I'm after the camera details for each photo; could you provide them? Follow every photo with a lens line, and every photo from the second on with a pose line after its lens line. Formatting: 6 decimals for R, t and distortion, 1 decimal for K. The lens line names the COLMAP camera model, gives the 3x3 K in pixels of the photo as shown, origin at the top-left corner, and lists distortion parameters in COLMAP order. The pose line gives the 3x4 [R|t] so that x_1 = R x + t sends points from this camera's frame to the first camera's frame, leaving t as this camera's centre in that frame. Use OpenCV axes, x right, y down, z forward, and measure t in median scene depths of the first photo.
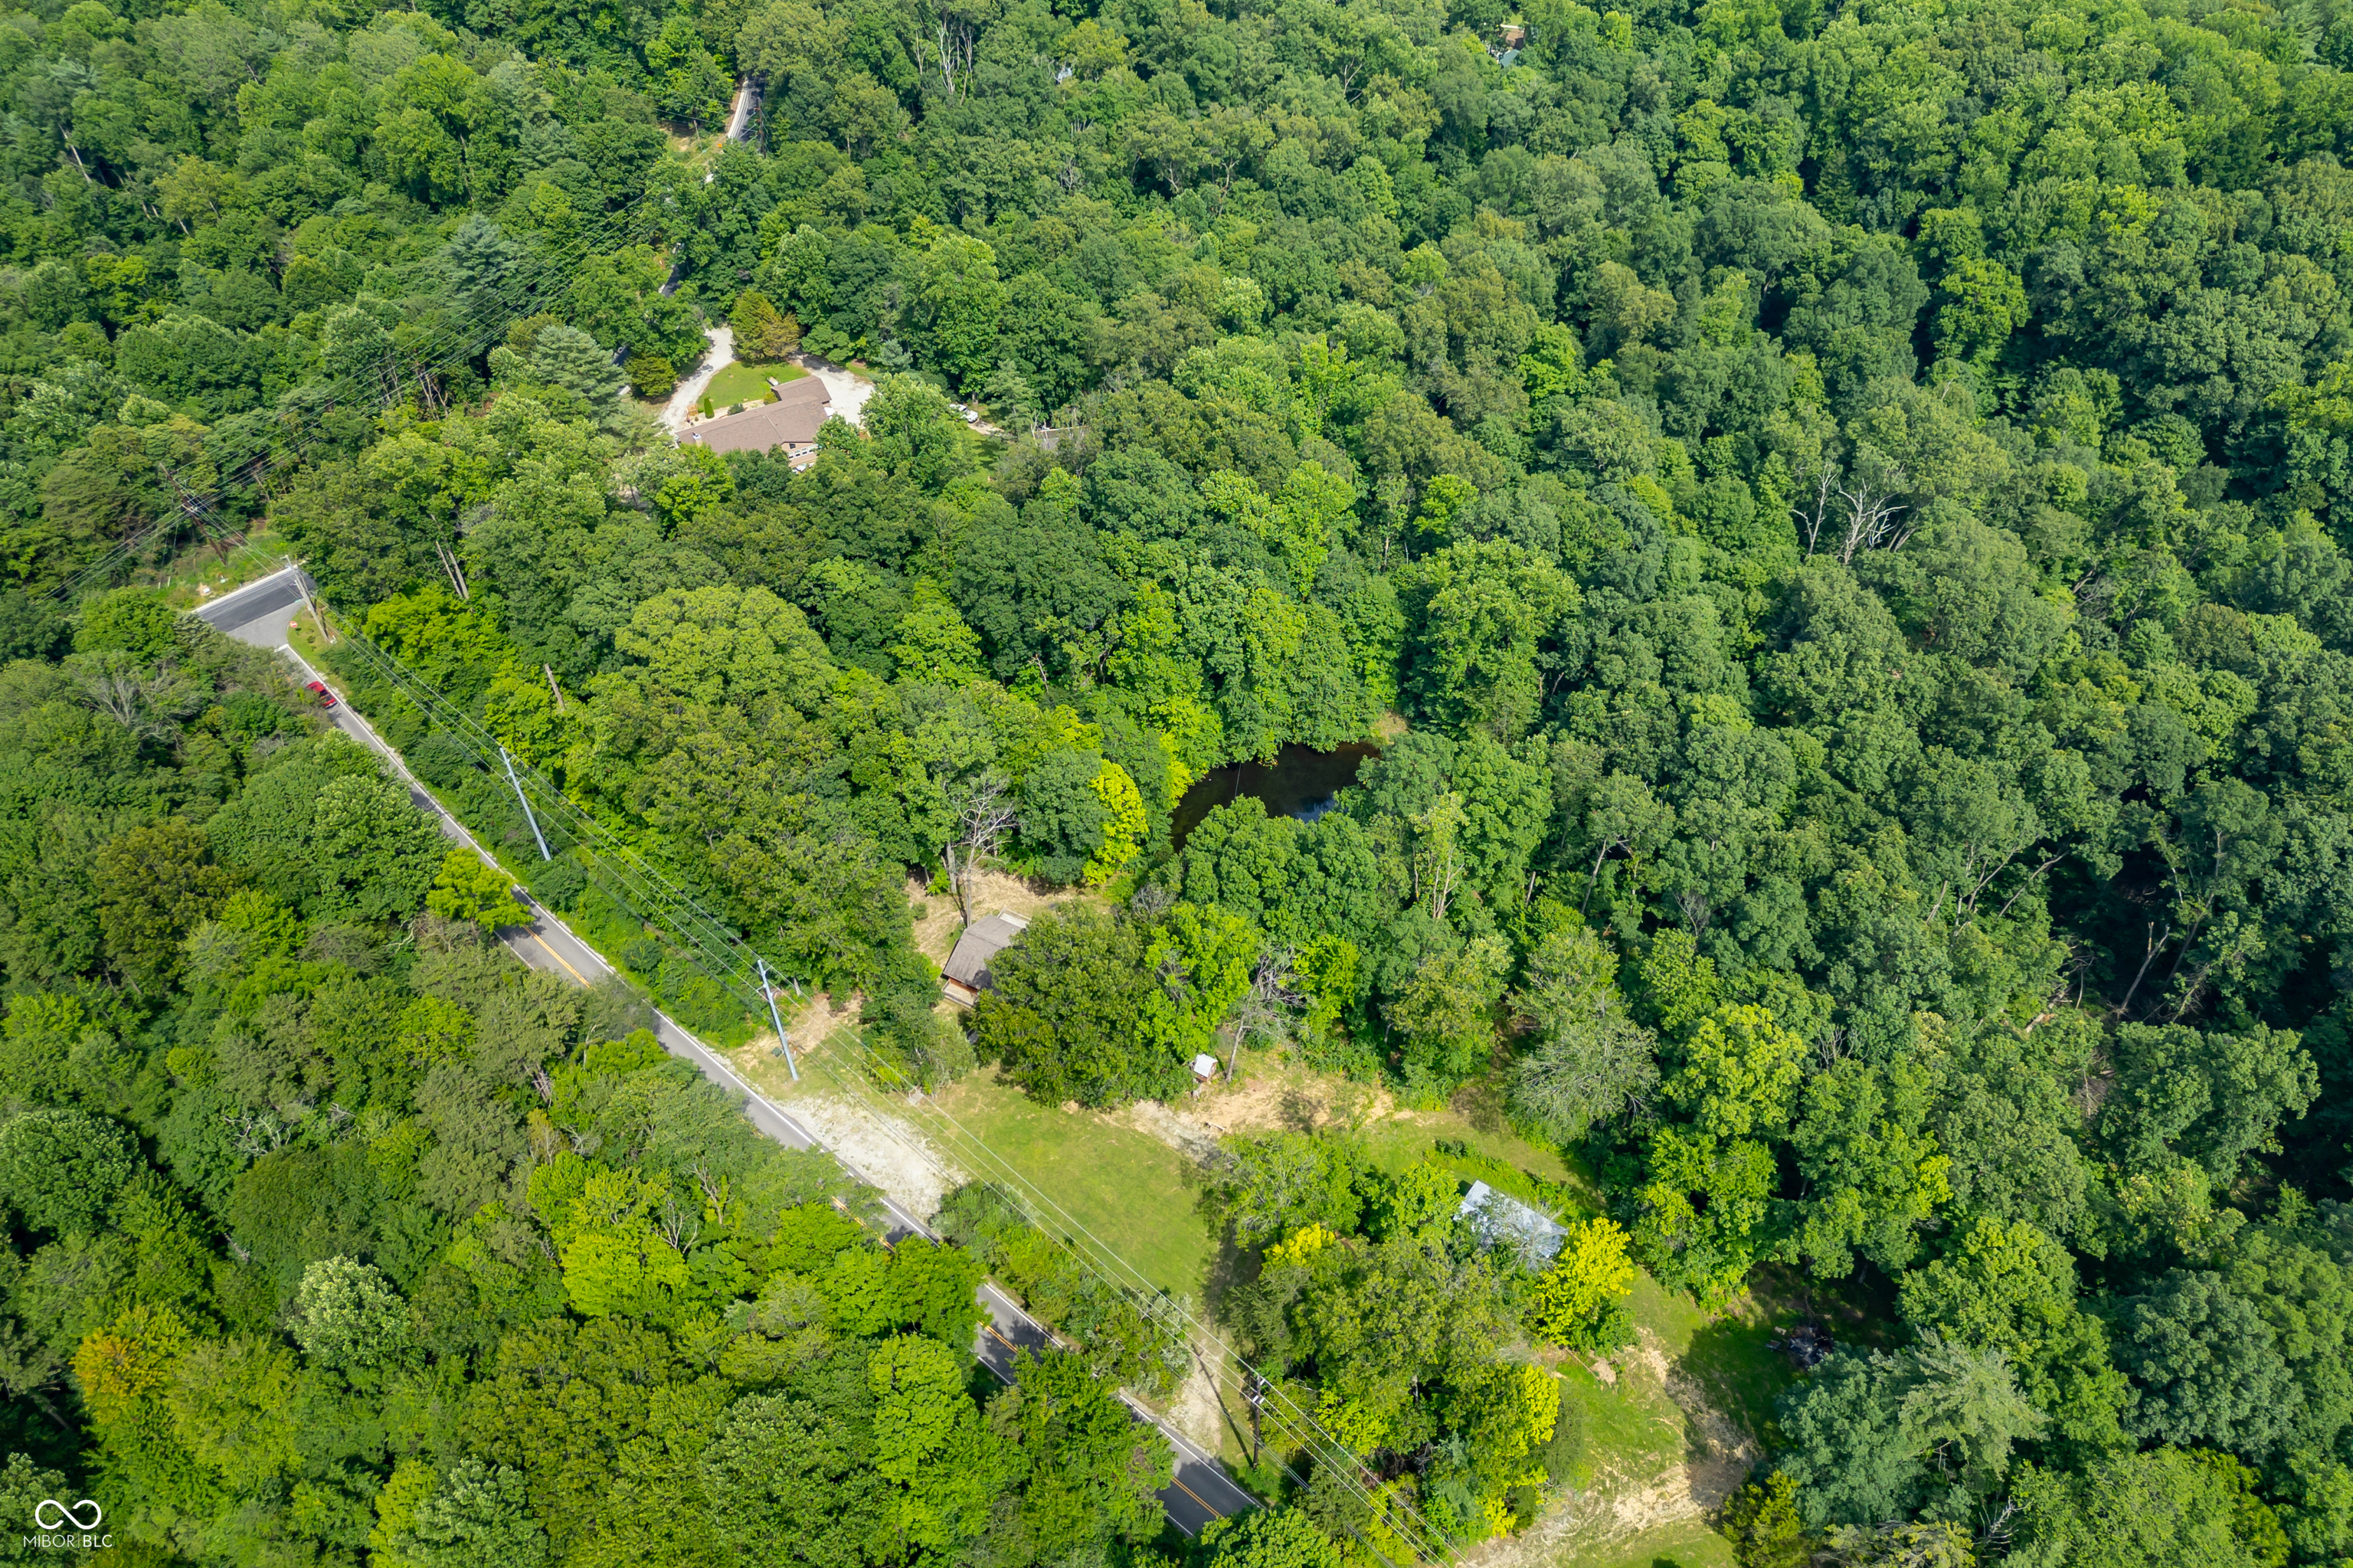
lens RADIAL K [[1559.0, 0, 1151.3], [0, 1559.0, 736.5], [0, 0, 1]] dist [0.076503, -0.068822]
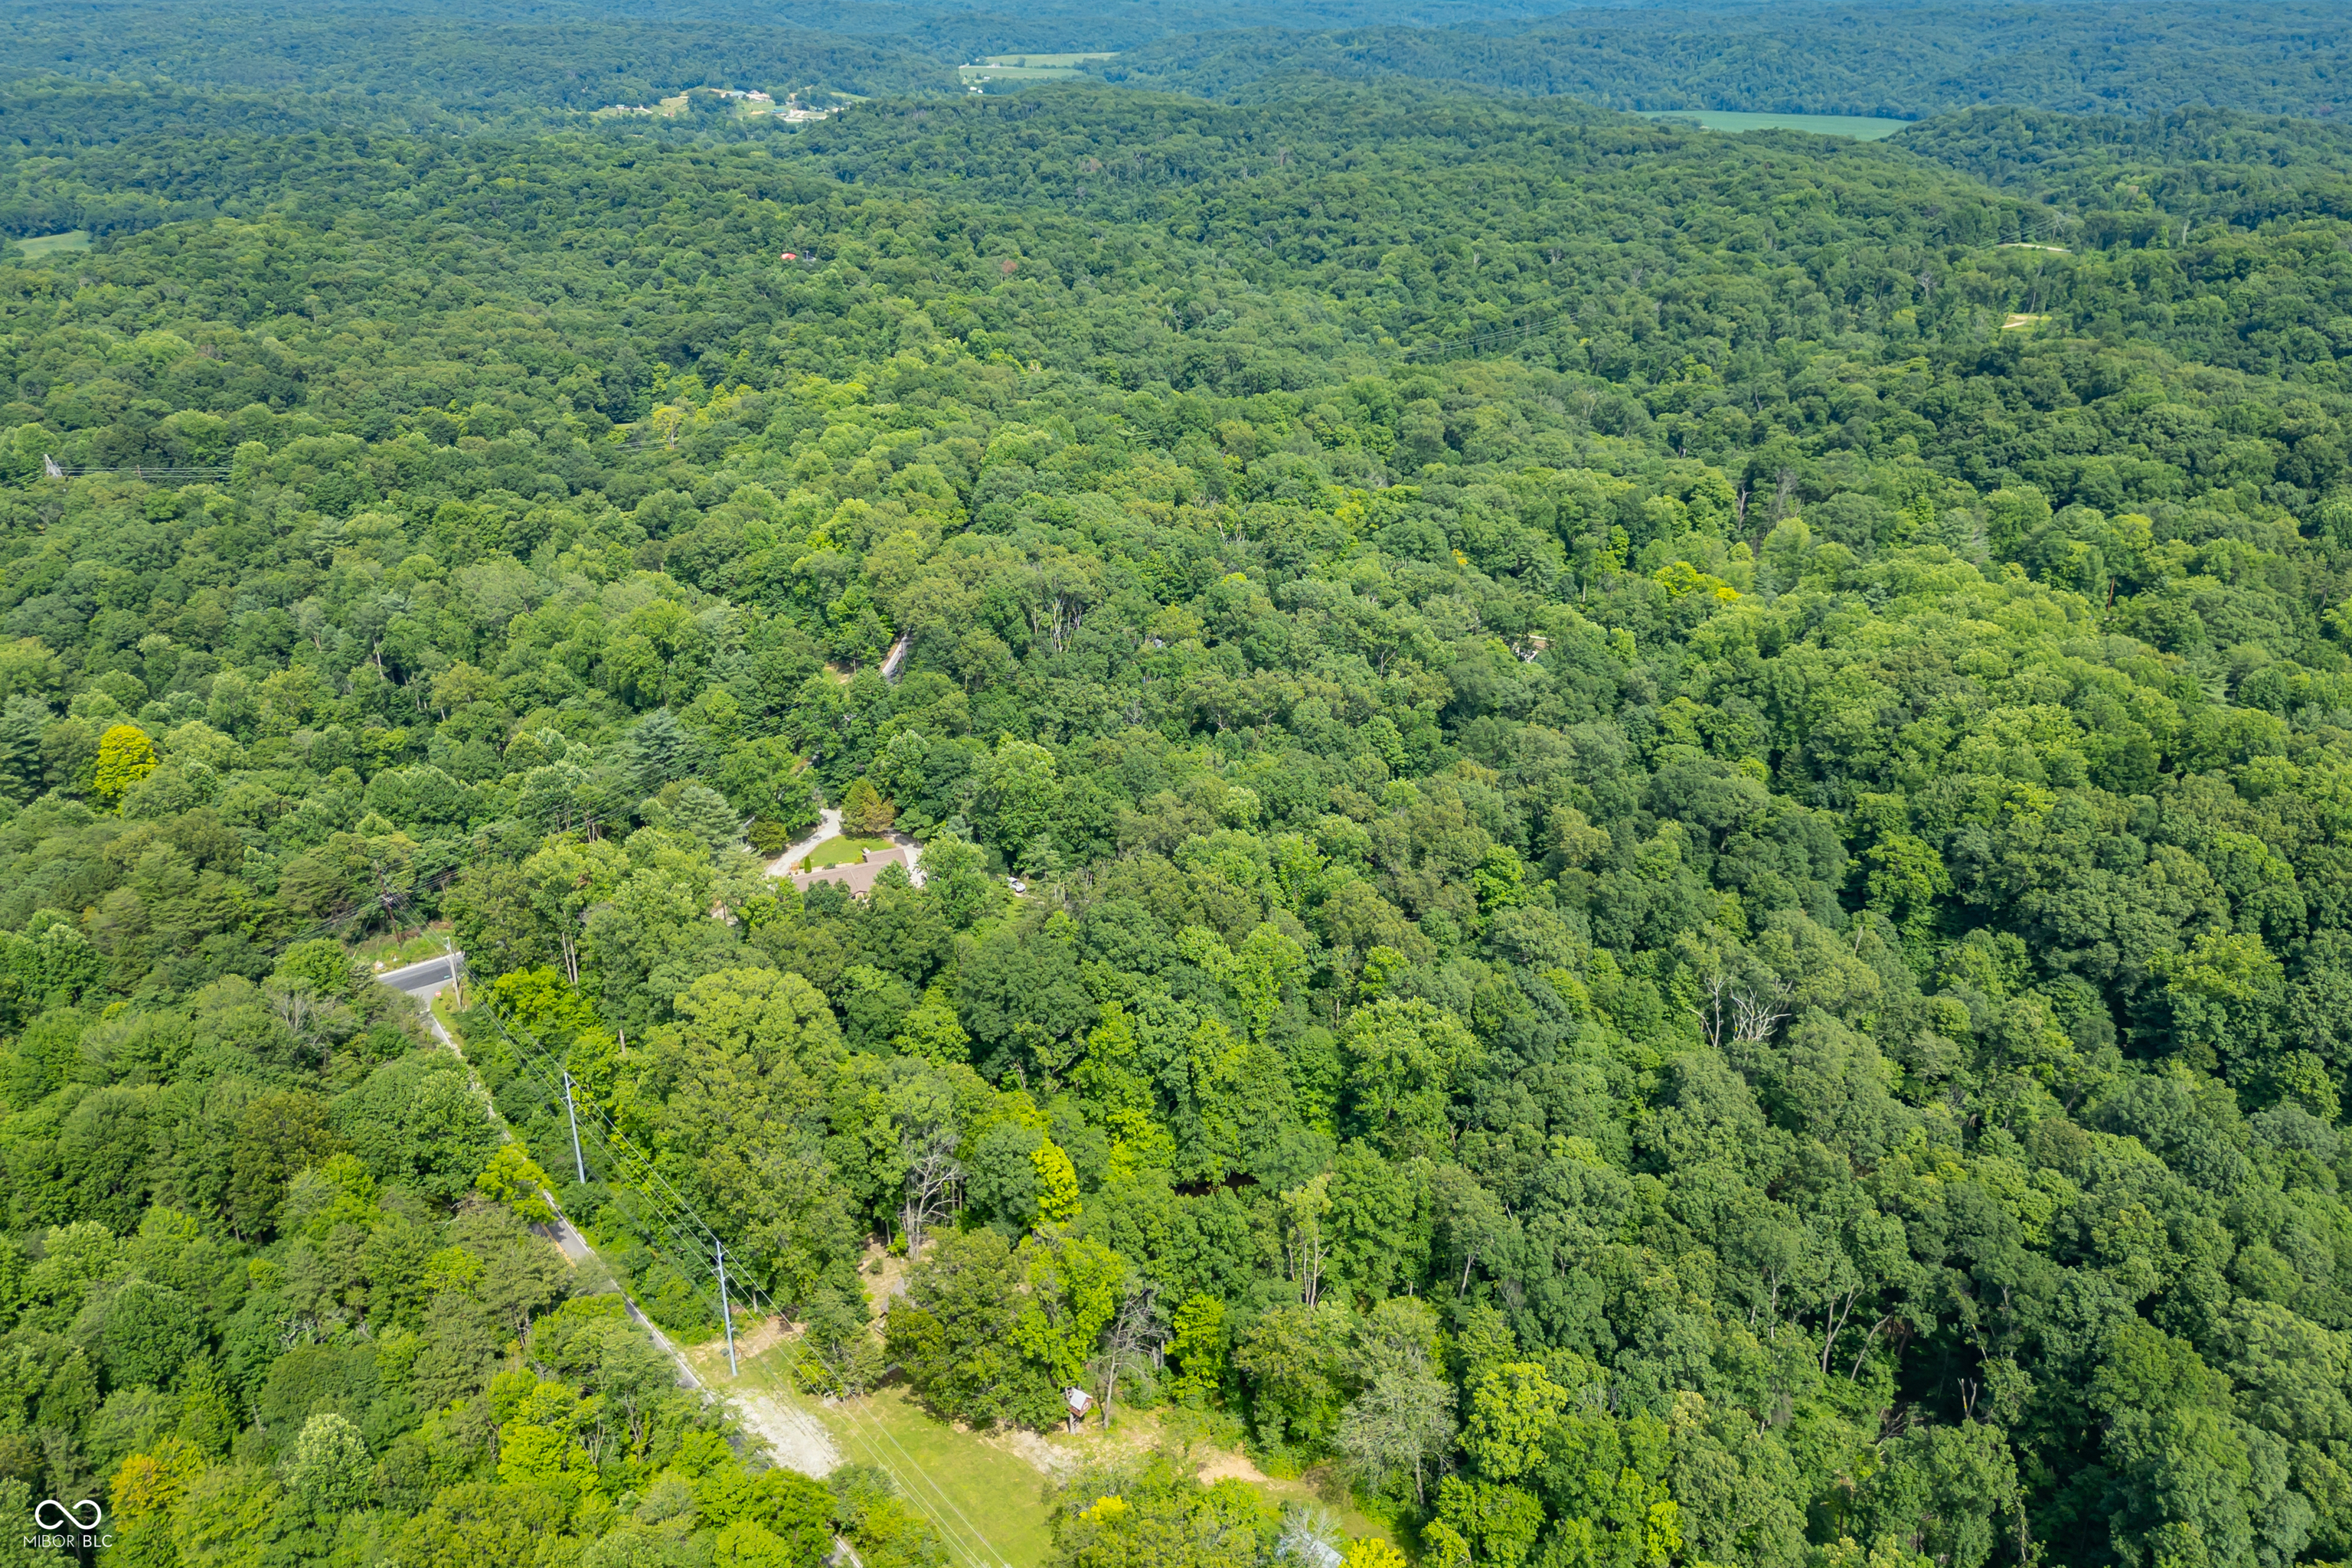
lens RADIAL K [[1672.2, 0, 1163.9], [0, 1672.2, 782.7], [0, 0, 1]] dist [0.071475, -0.080977]
pose [[0.989016, 0.074991, -0.127373, 0.160977], [-0.114304, 0.934389, -0.337419, 0.147595], [0.093713, 0.348272, 0.932697, -0.214225]]
